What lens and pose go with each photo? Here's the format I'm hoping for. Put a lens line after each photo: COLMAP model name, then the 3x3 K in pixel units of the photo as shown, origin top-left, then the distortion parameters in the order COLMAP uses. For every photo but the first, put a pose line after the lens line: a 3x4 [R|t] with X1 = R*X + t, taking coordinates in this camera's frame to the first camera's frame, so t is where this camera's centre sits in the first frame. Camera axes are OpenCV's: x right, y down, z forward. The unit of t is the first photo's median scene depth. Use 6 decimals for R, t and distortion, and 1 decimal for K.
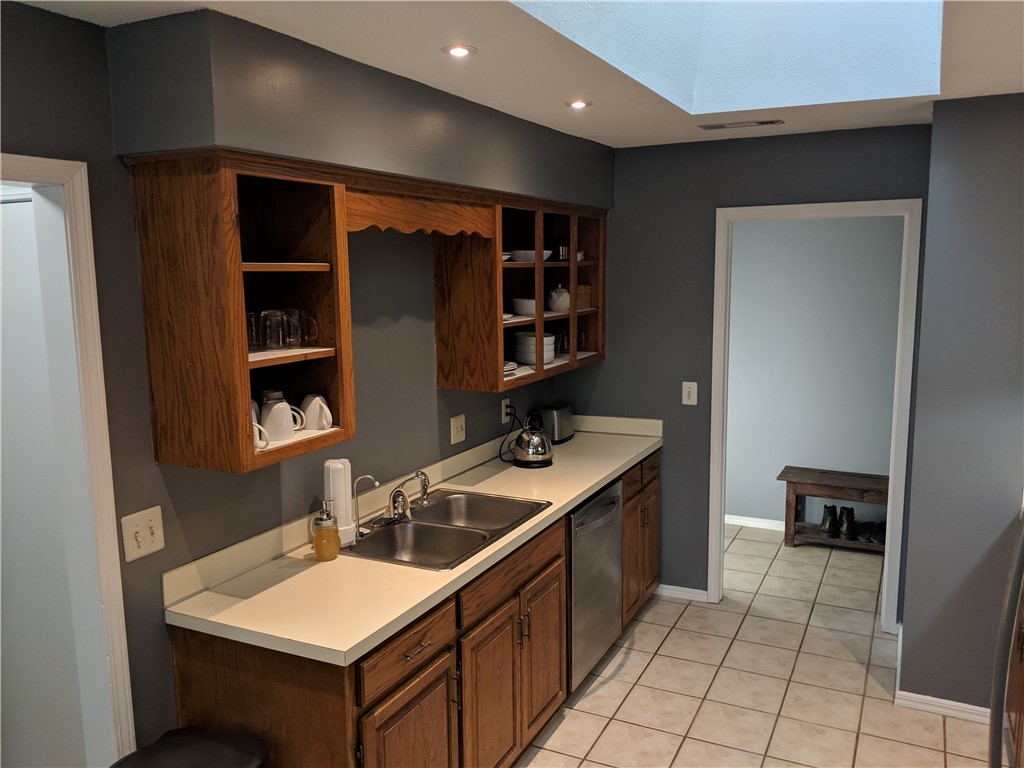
lens RADIAL K [[825.1, 0, 511.1], [0, 825.1, 387.6], [0, 0, 1]] dist [0.080506, -0.140579]
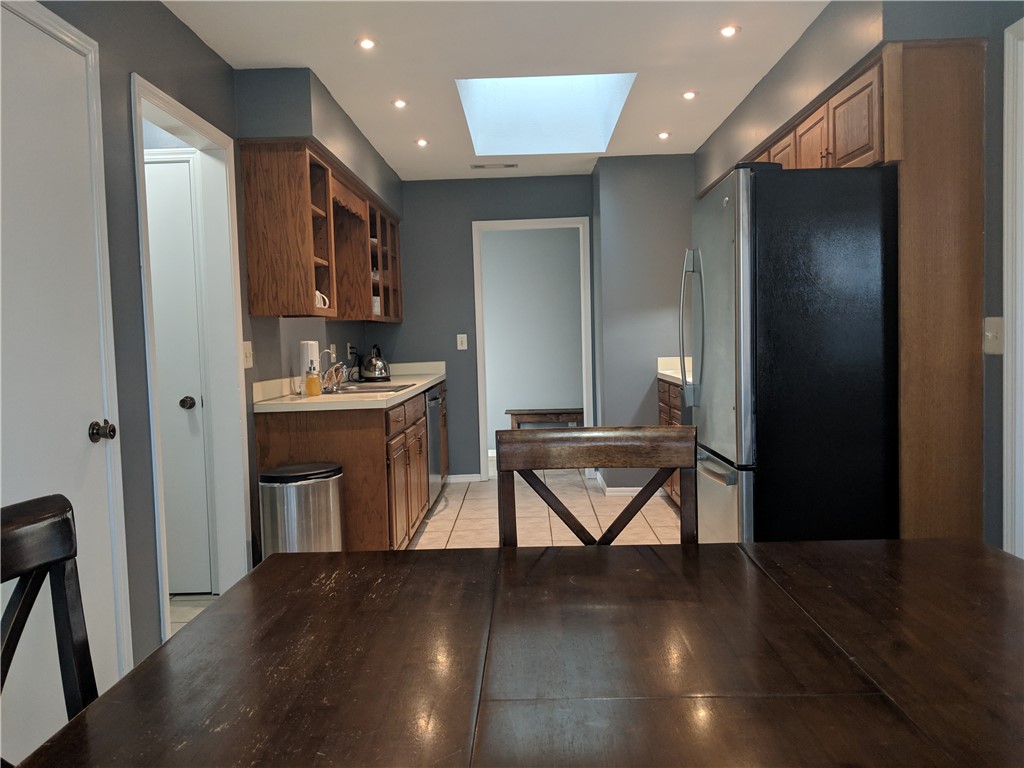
lens RADIAL K [[825.1, 0, 514.6], [0, 825.1, 382.2], [0, 0, 1]] dist [0.080506, -0.140579]
pose [[0.904836, -0.039424, 0.423932, -0.439710], [0.081170, 0.993414, -0.080865, 0.272146], [-0.417952, 0.107580, 0.902077, -0.508659]]
